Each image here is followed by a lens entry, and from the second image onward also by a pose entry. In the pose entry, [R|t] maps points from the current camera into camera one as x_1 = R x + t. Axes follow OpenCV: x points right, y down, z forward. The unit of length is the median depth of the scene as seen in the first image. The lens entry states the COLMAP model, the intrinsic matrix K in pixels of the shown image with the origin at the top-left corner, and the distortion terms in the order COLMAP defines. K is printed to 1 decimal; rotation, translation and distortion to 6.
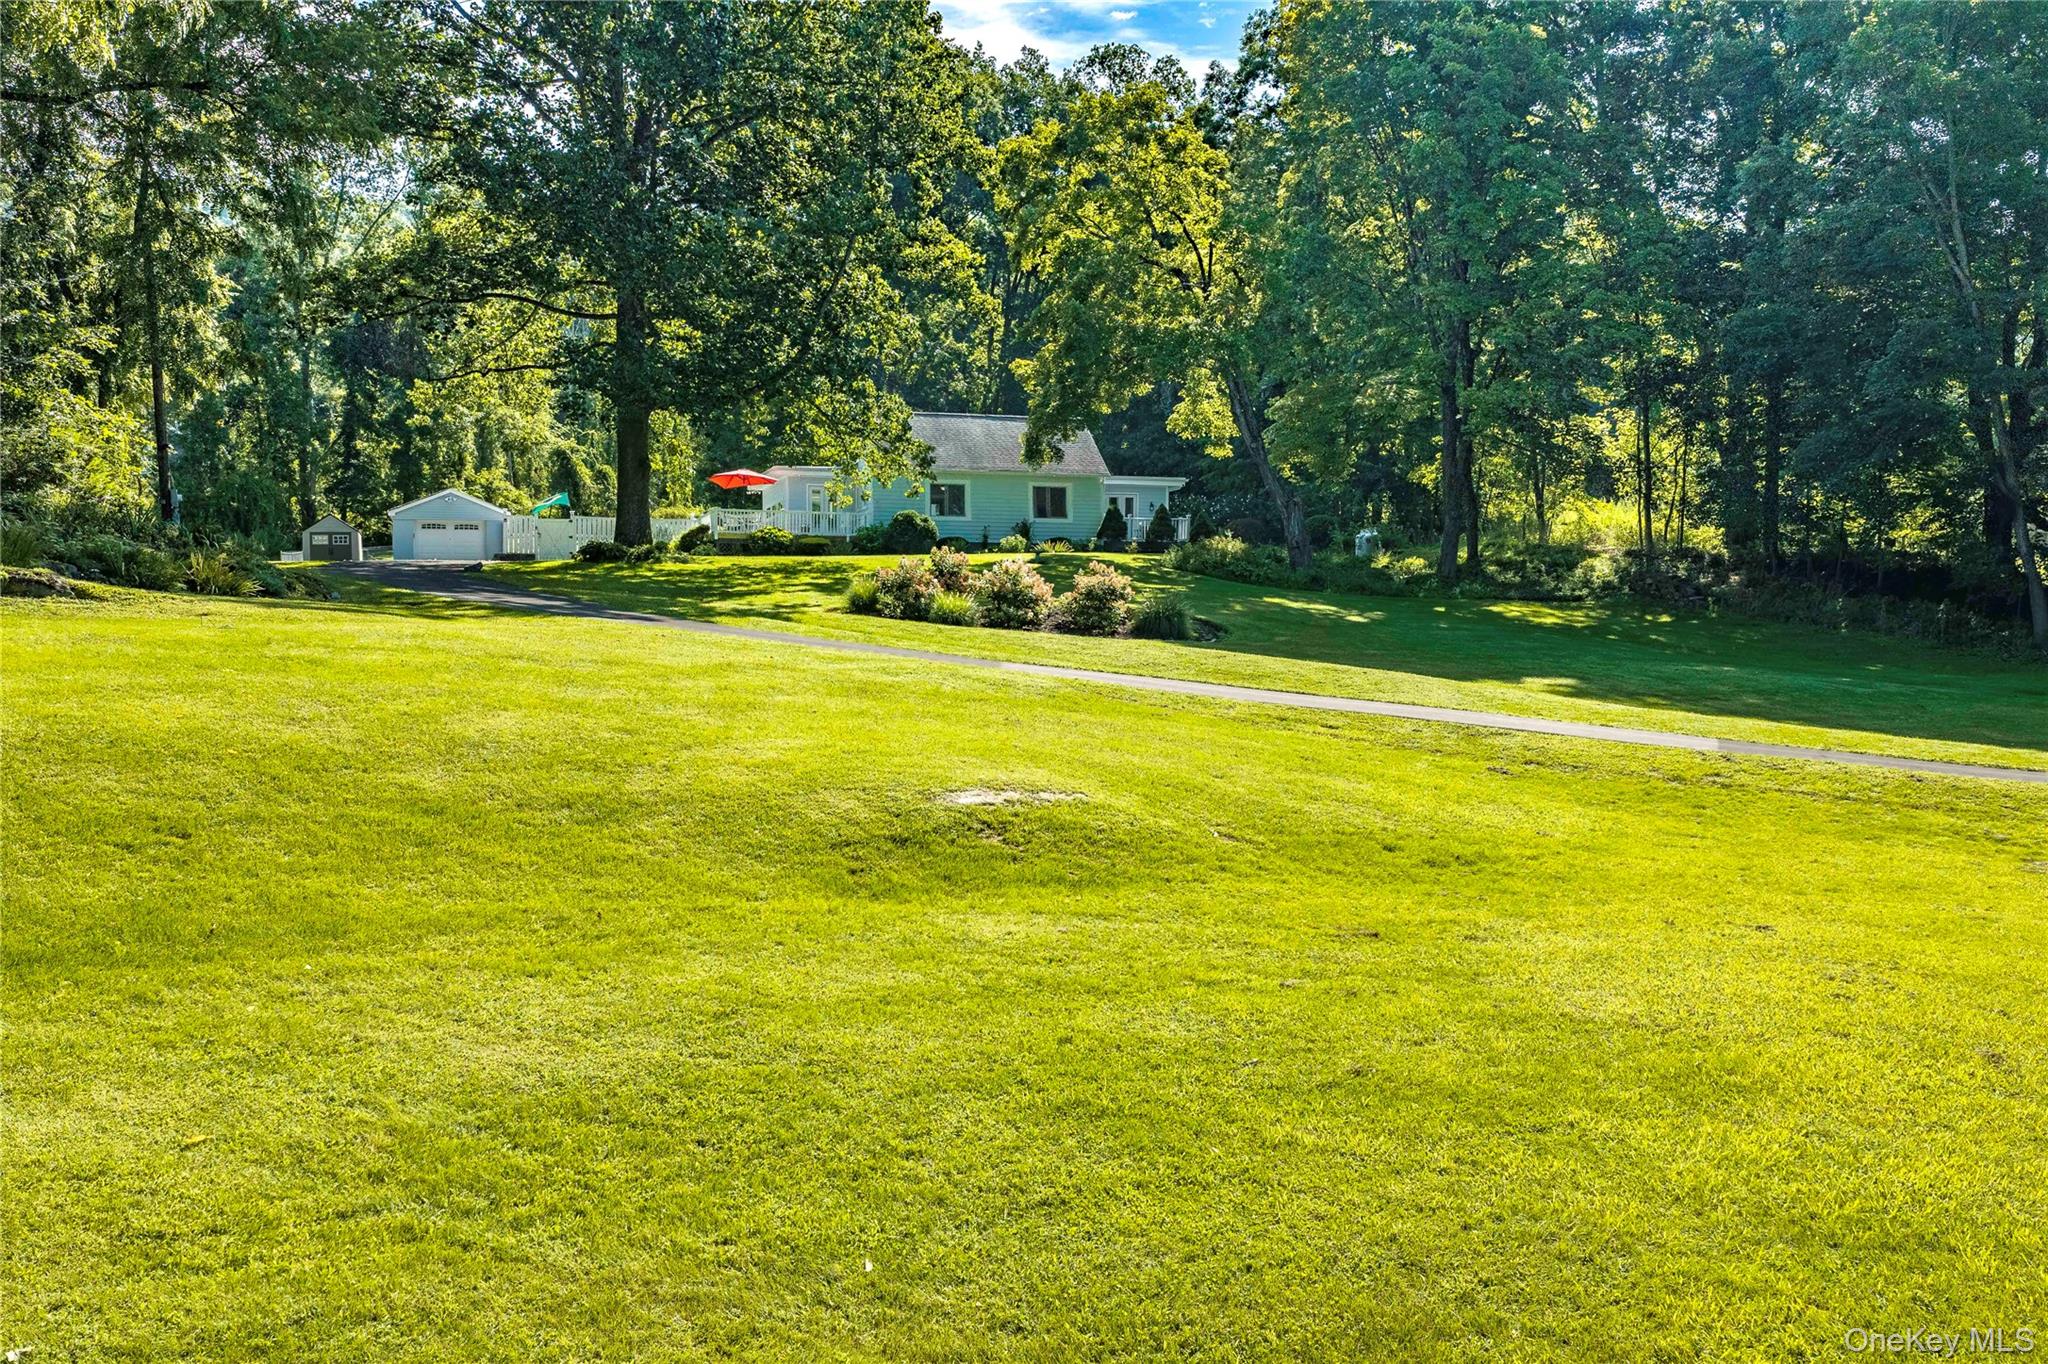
lens RADIAL K [[1703.4, 0, 1024.0], [0, 1703.4, 682.0], [0, 0, 1]] dist [0.008727, 0.004443]
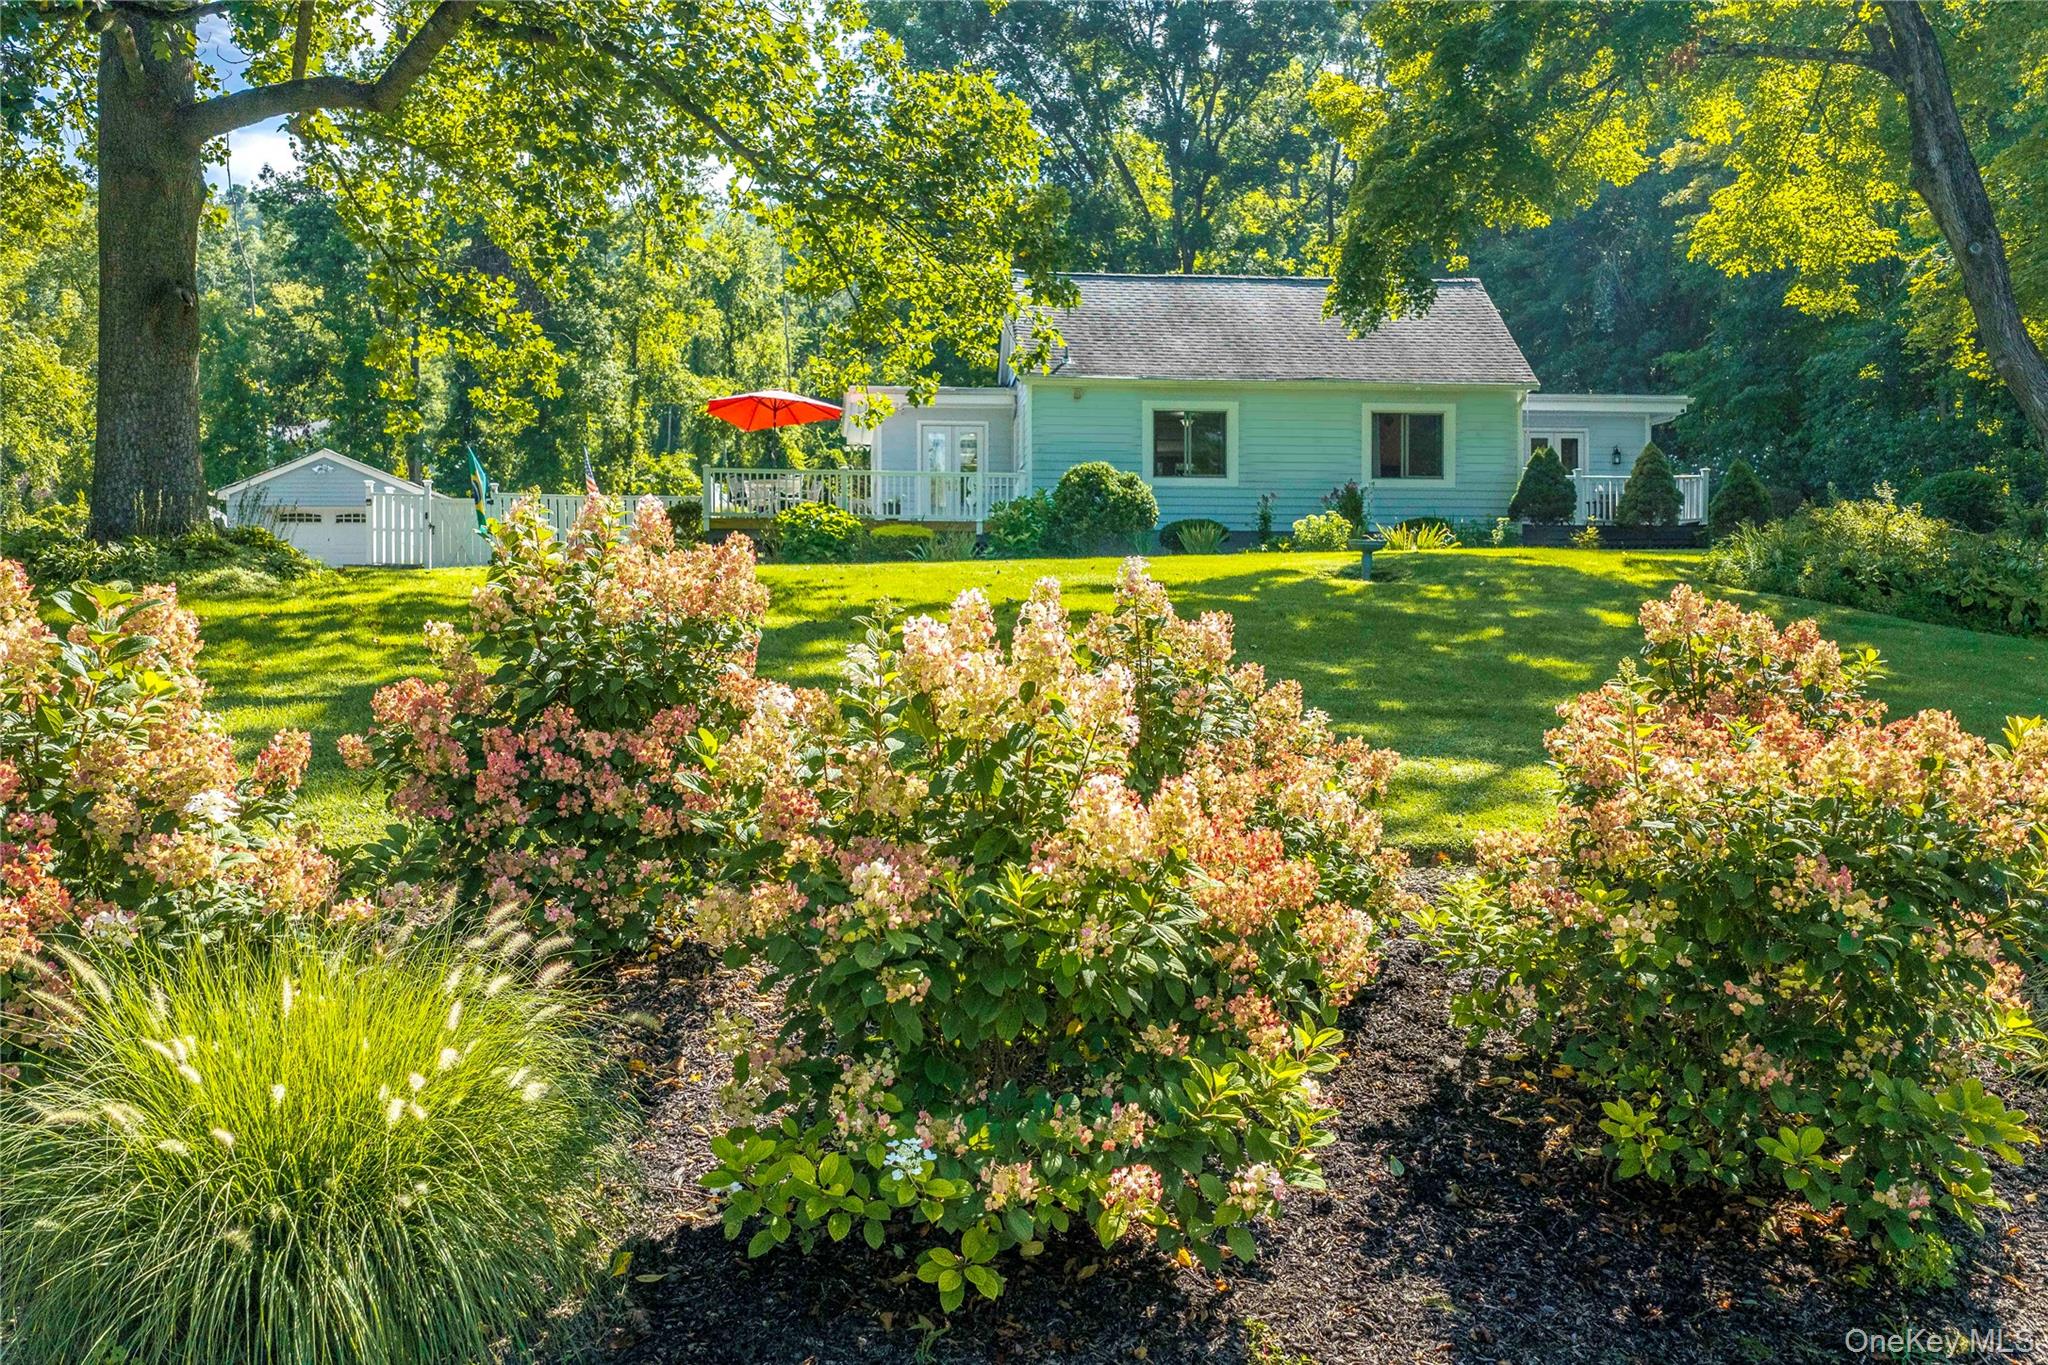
lens RADIAL K [[1703.4, 0, 1024.0], [0, 1703.4, 682.5], [0, 0, 1]] dist [0.008727, 0.004443]
pose [[0.977813, 0.002549, -0.209464, 0.010450], [-0.002824, 0.999995, -0.001014, -0.038025], [0.209461, 0.001583, 0.977816, 0.509274]]
